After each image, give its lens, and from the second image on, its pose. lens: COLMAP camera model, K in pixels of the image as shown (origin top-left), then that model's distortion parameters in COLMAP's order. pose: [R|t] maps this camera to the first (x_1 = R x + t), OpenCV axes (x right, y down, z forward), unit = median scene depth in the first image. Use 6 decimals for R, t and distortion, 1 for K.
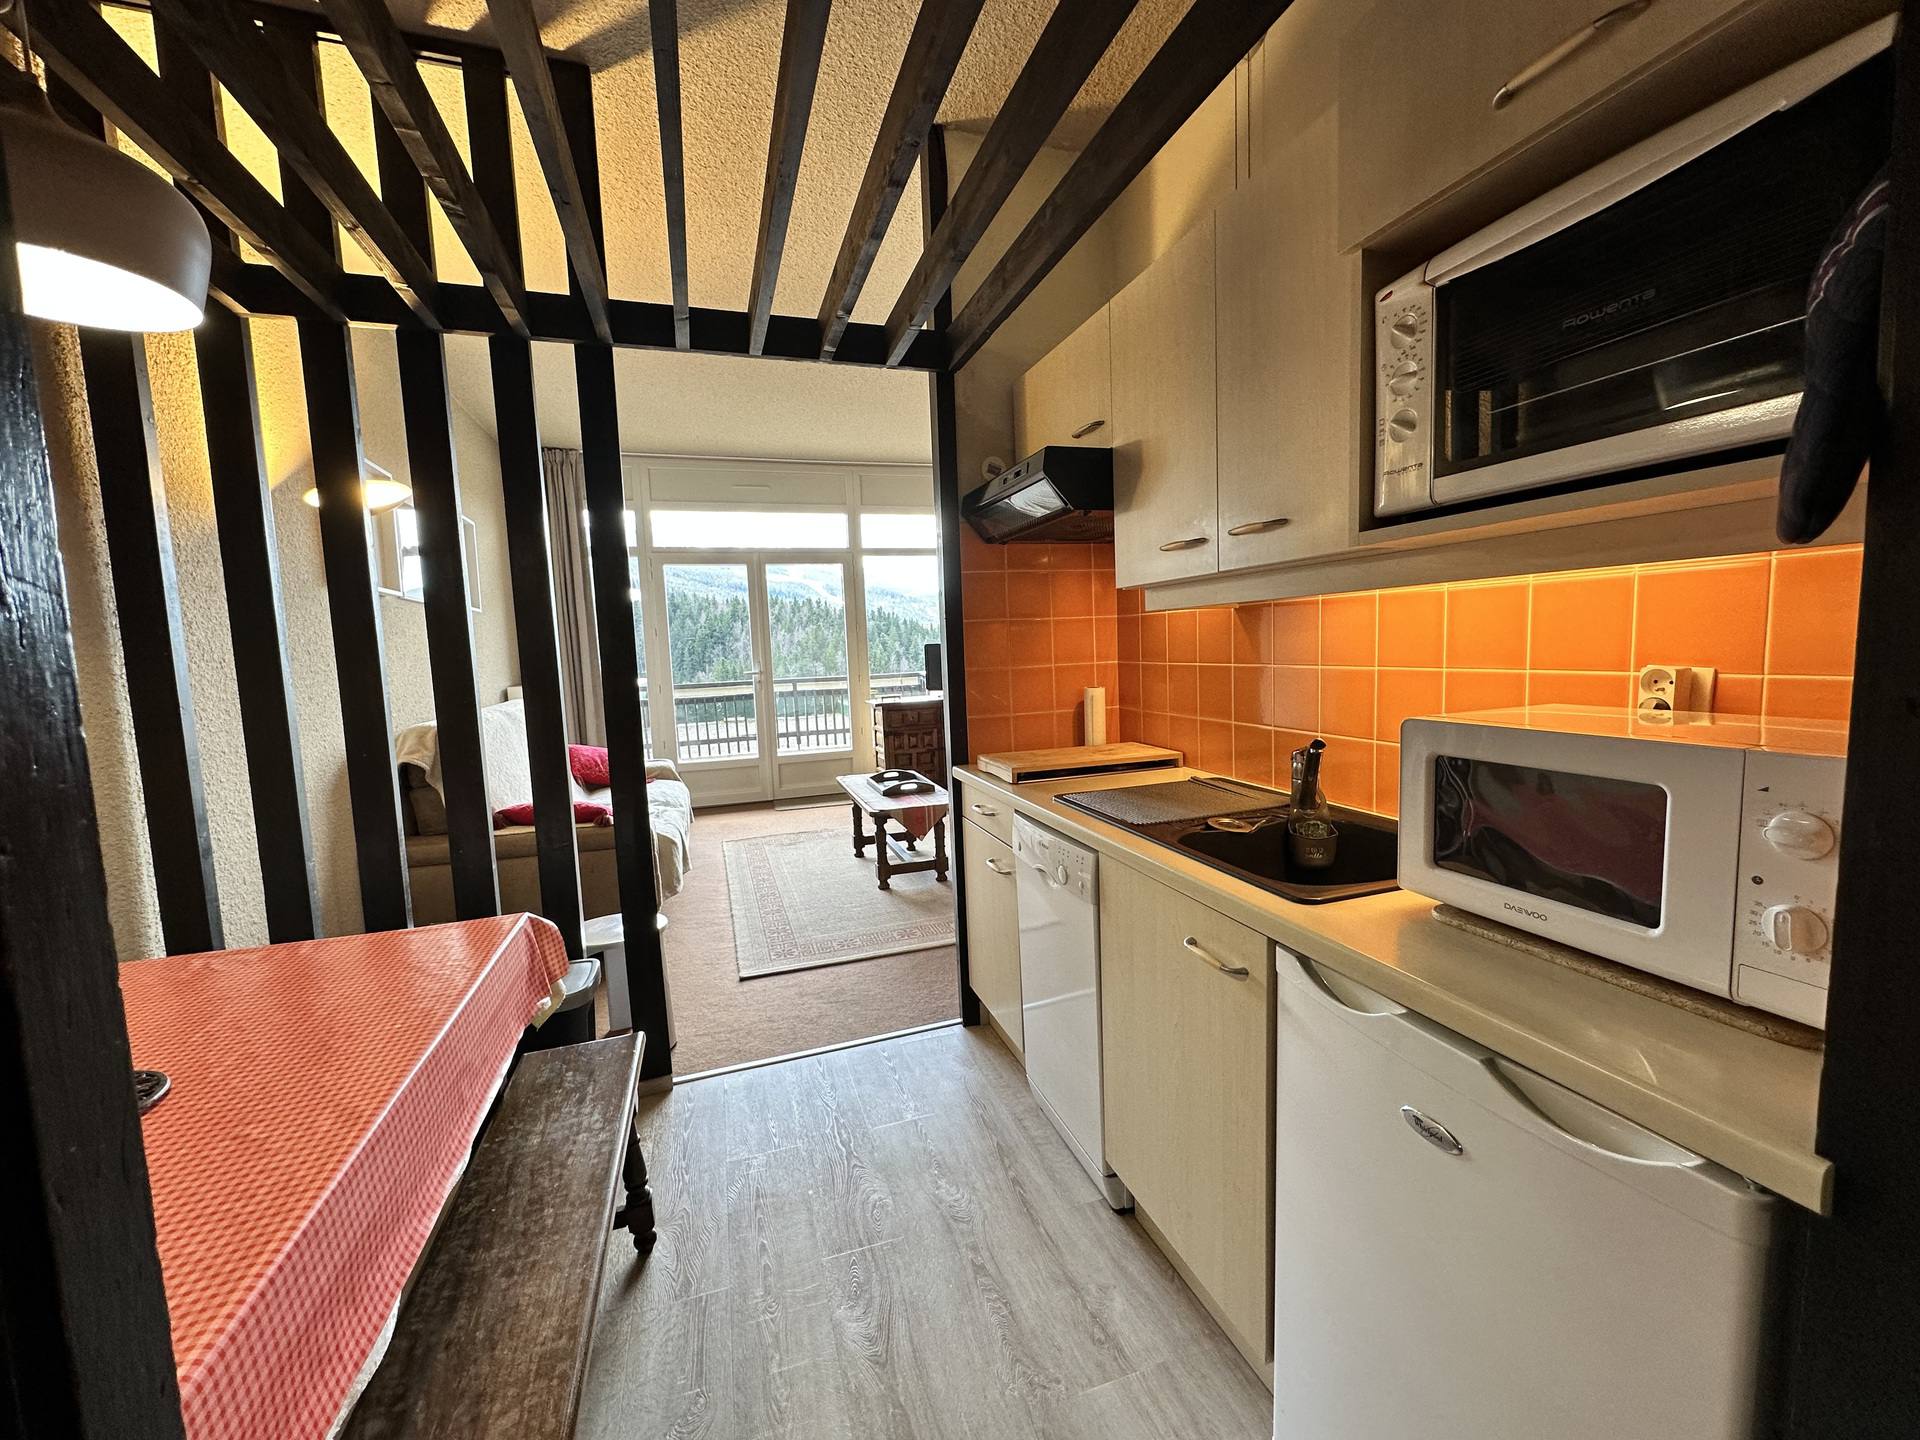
lens RADIAL K [[765.0, 0, 963.4], [0, 765.0, 717.6], [0, 0, 1]] dist [-0.002598, 0.000168]
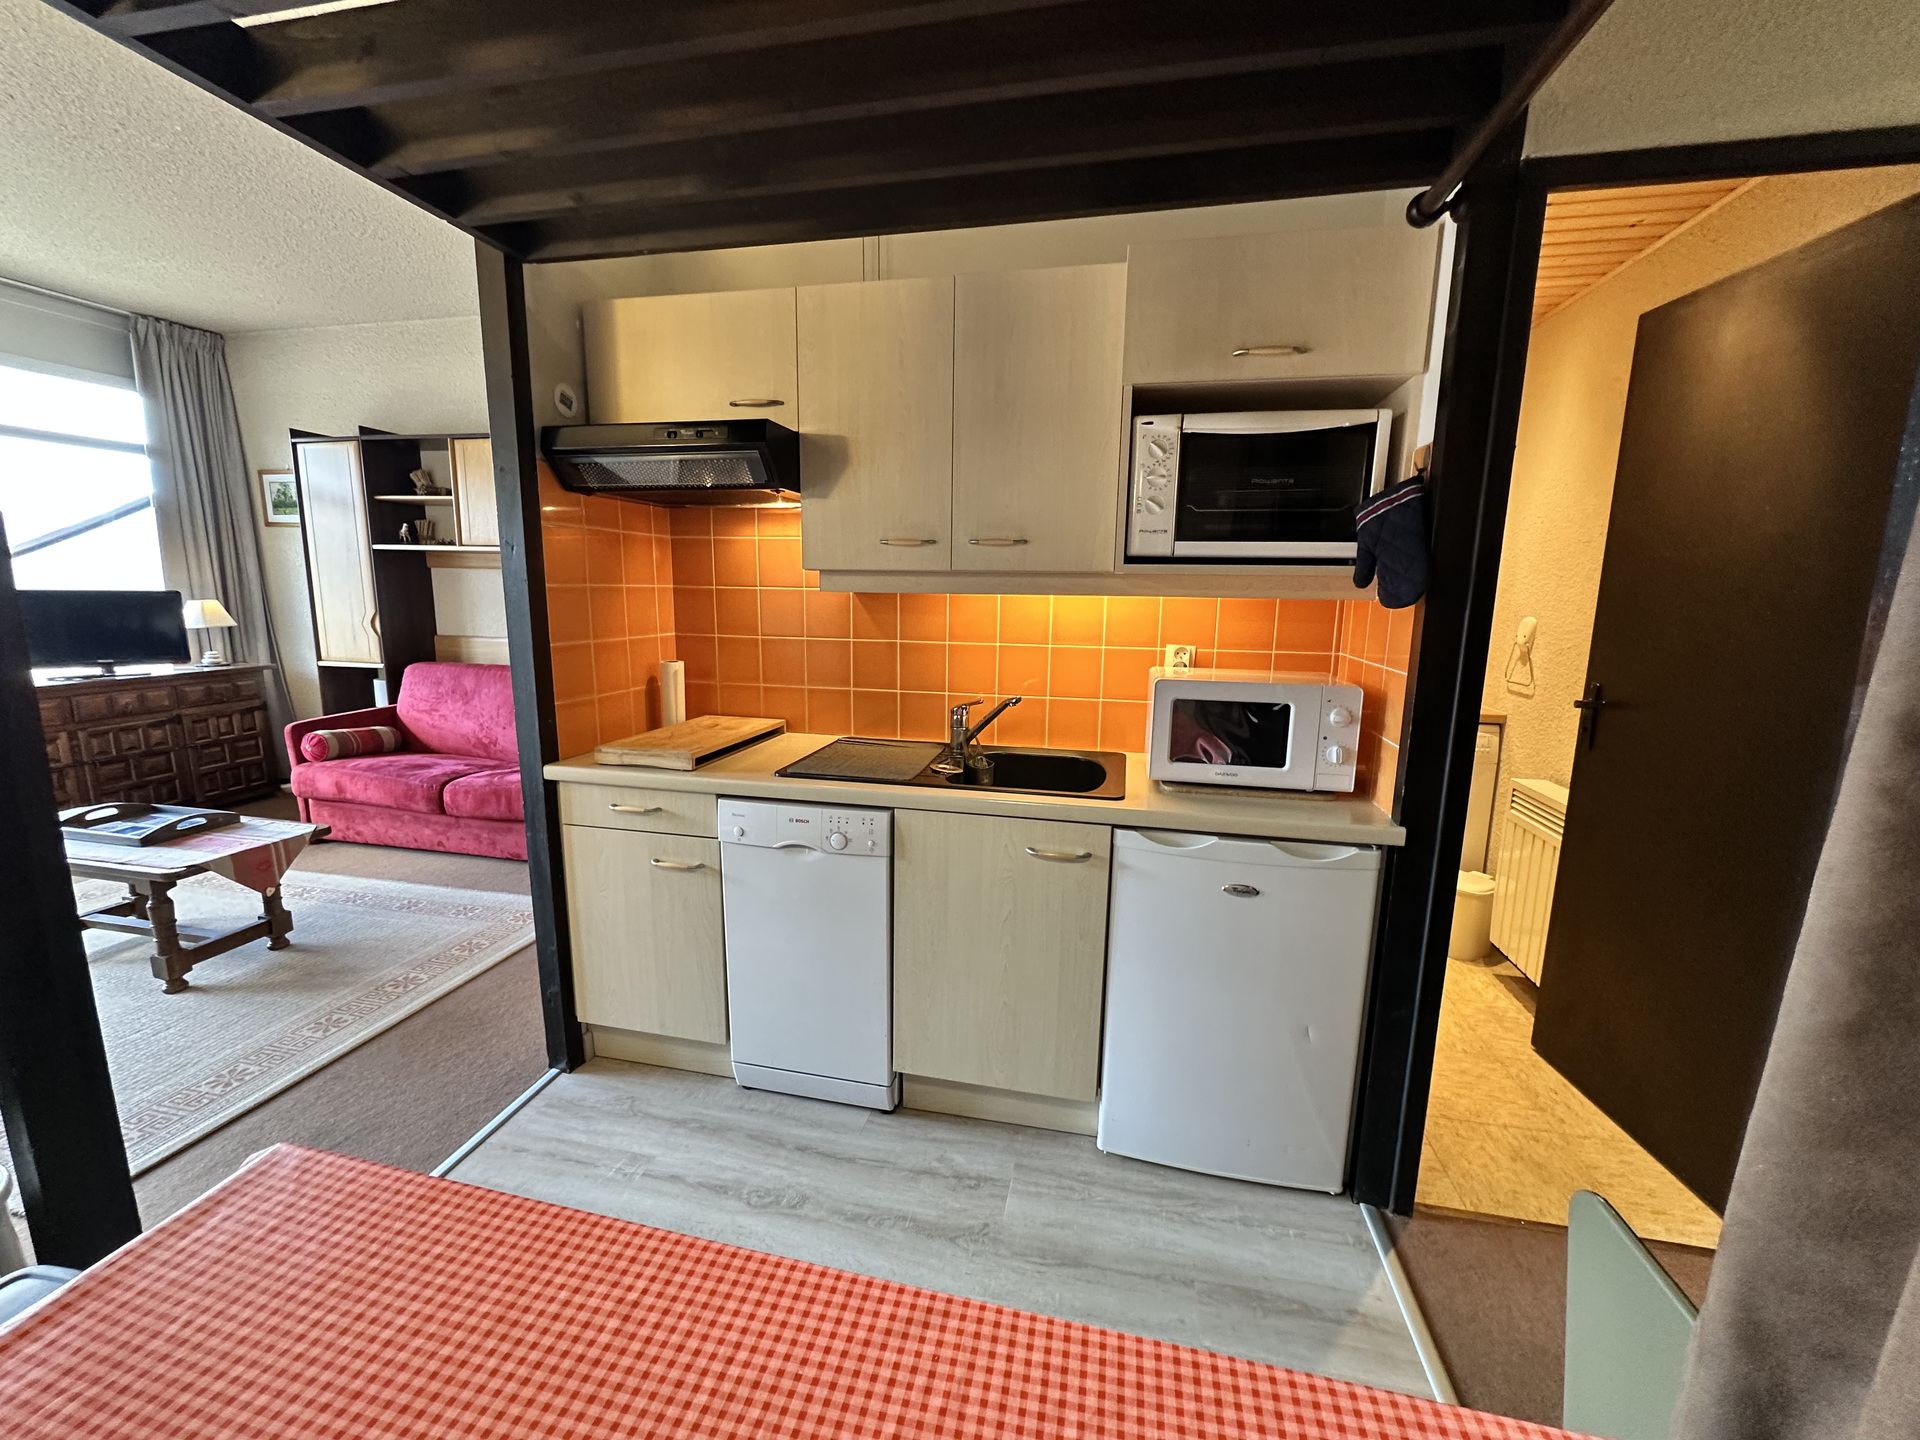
lens RADIAL K [[765.0, 0, 964.6], [0, 765.0, 716.8], [0, 0, 1]] dist [-0.002598, 0.000168]
pose [[0.511993, -0.094243, 0.853804, -1.048540], [0.048163, 0.995549, 0.081008, -0.069860], [-0.857639, -0.000354, 0.514253, 0.463361]]
